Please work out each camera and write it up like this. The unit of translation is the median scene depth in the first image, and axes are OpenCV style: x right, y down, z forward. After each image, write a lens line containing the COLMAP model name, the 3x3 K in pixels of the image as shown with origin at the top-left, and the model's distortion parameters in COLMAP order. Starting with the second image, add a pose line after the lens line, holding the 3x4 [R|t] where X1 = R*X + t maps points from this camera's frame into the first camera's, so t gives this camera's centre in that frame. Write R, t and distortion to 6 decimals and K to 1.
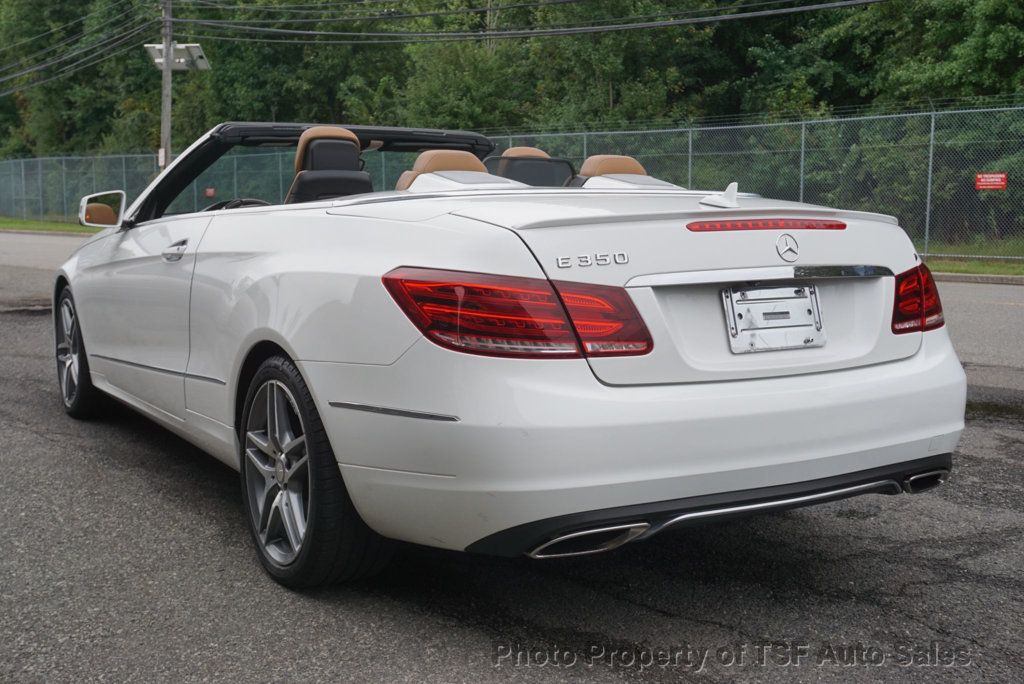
lens RADIAL K [[1209.3, 0, 512.0], [0, 1209.3, 342.0], [0, 0, 1]] dist [0.200684, -0.872172]
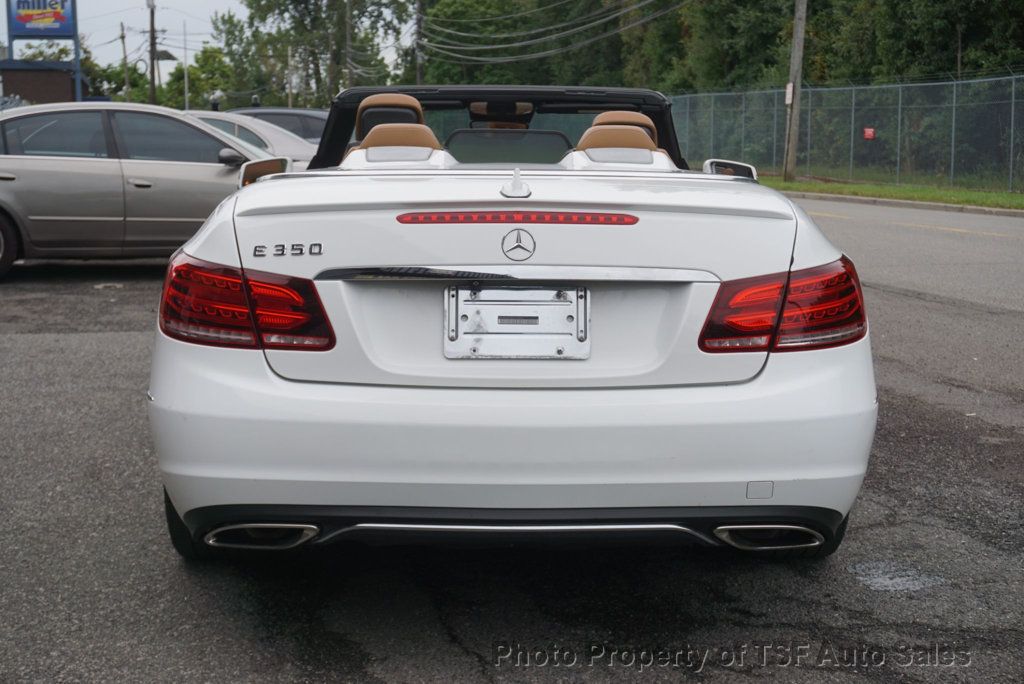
lens RADIAL K [[1522.3, 0, 512.0], [0, 1522.3, 342.0], [0, 0, 1]] dist [0.263337, -1.264592]
pose [[0.829372, 0.073959, -0.553780, 0.154684], [-0.063471, 0.997255, 0.038128, -0.008918], [0.555080, 0.003527, 0.831789, 0.013739]]
